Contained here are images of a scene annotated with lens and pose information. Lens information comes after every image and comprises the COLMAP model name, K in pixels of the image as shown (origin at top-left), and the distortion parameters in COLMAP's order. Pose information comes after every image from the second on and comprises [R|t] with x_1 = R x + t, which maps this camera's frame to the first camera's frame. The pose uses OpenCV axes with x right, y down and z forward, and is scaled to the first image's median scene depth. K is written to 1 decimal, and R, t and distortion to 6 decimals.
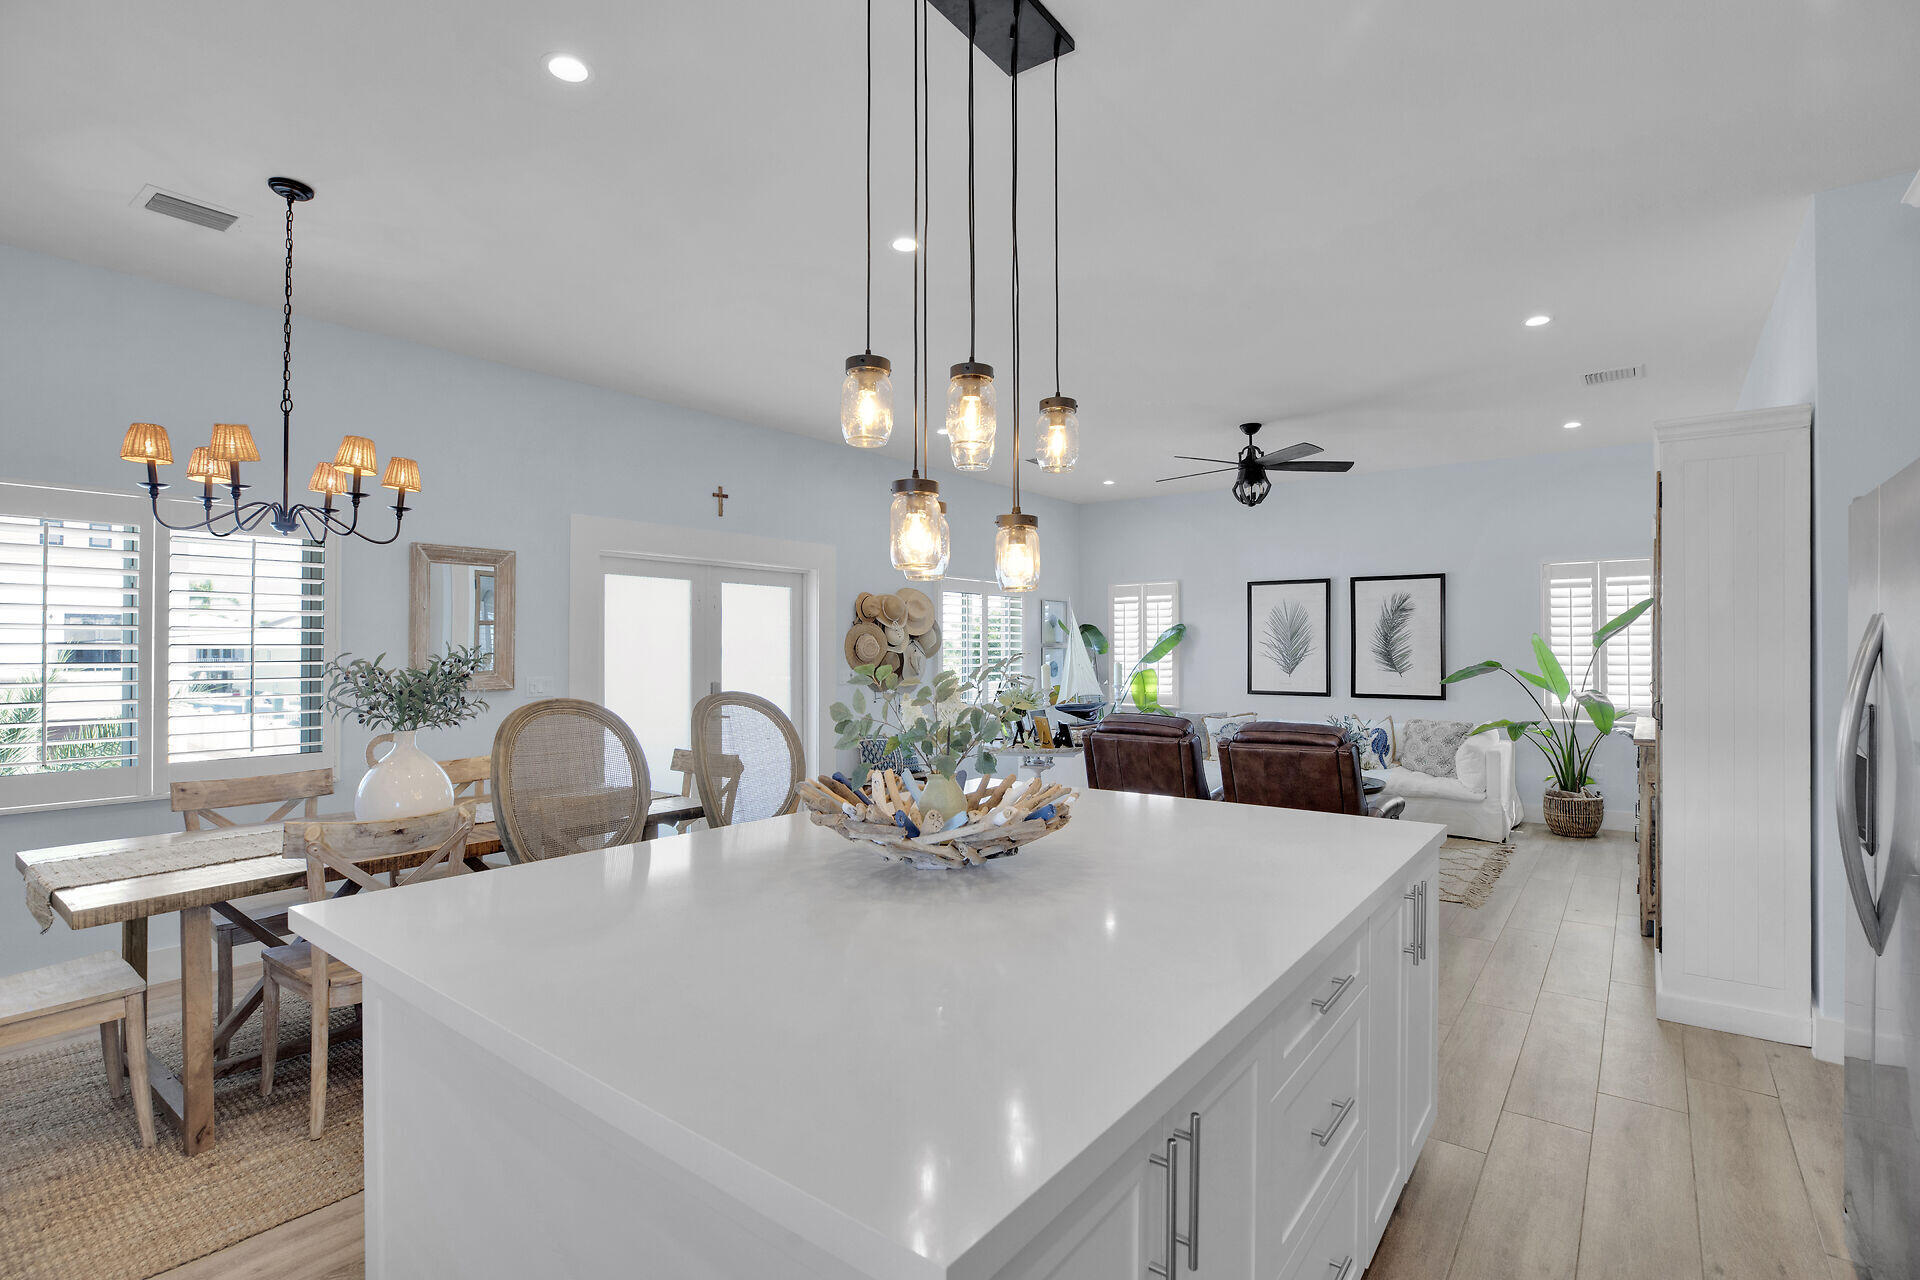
lens RADIAL K [[876.4, 0, 1012.0], [0, 876.4, 639.9], [0, 0, 1]] dist [-0.018844, -0.000068]
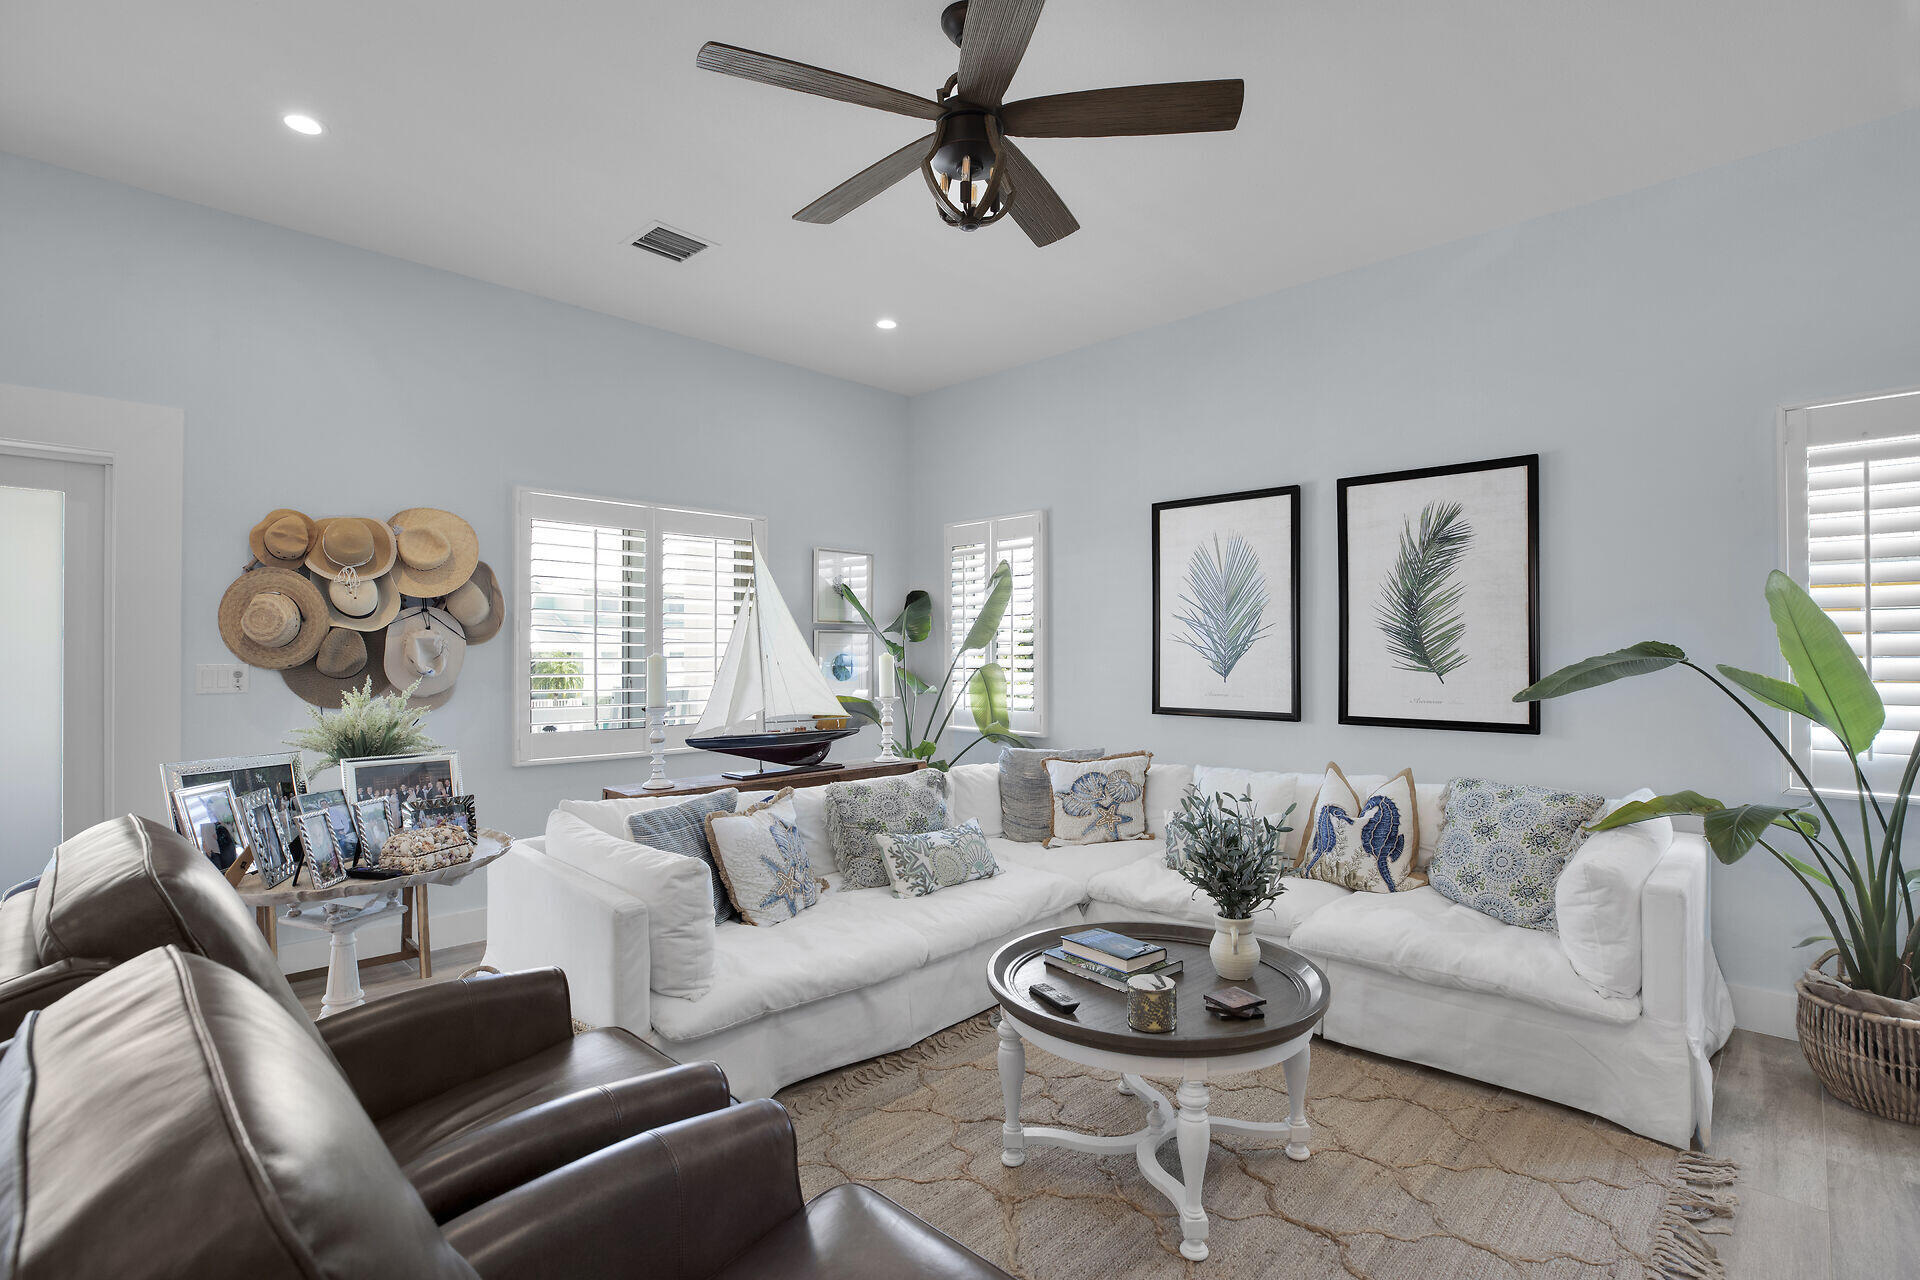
lens RADIAL K [[945.1, 0, 960.0], [0, 945.1, 640.0], [0, 0, 1]] dist [-0.017878, -0.000219]
pose [[0.993046, -0.002316, -0.117703, 0.265814], [0.002134, 0.999996, -0.001671, 0.021382], [0.117706, 0.001408, 0.993047, 0.500245]]
